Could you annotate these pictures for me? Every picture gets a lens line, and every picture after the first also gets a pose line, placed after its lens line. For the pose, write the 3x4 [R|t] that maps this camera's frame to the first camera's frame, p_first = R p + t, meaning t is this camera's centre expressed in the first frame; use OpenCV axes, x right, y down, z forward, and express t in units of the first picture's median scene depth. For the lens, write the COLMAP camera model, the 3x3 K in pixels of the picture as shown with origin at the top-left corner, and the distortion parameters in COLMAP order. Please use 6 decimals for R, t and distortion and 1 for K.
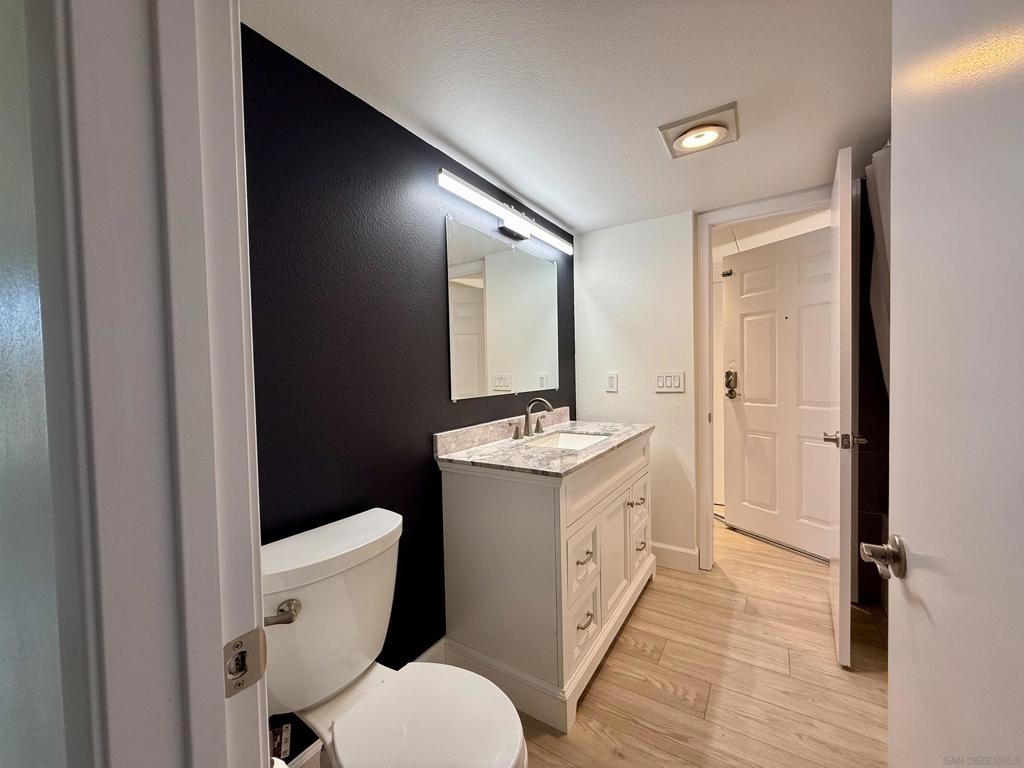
lens RADIAL K [[409.7, 0, 513.0], [0, 409.7, 383.8], [0, 0, 1]] dist [-0.000575, -0.000420]
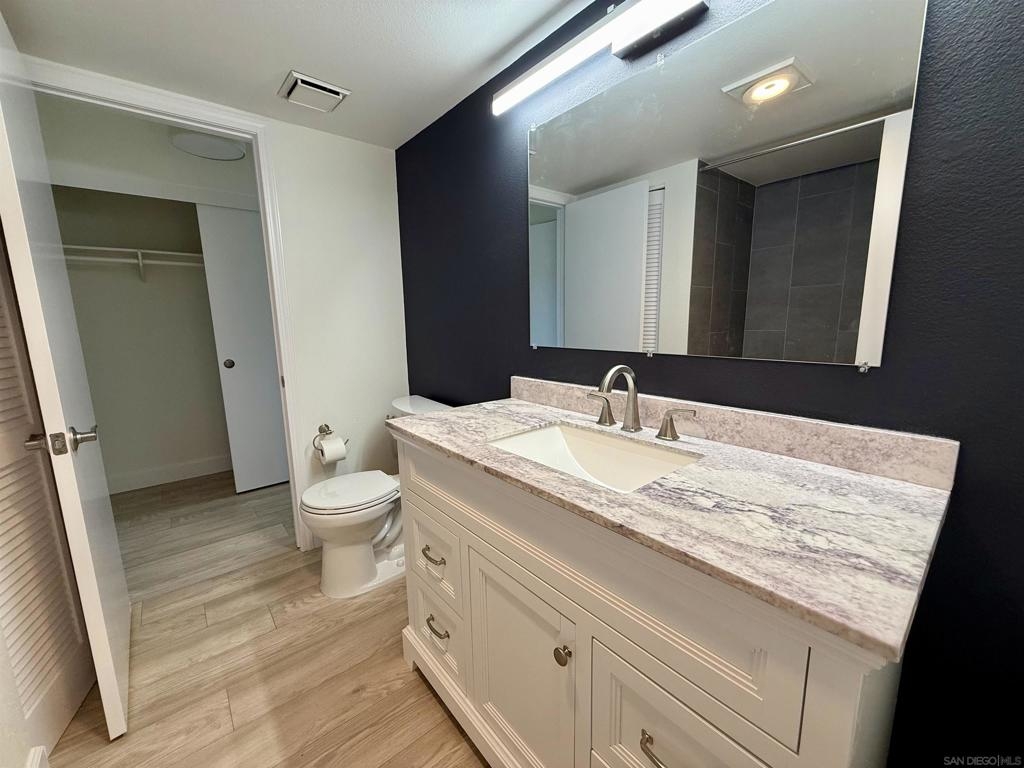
lens RADIAL K [[409.7, 0, 513.9], [0, 409.7, 384.1], [0, 0, 1]] dist [-0.000575, -0.000420]
pose [[-0.308659, 0.178457, -0.934282, 0.725332], [-0.005528, 0.981889, 0.189377, -0.049744], [0.951157, 0.063618, -0.302082, 1.219072]]
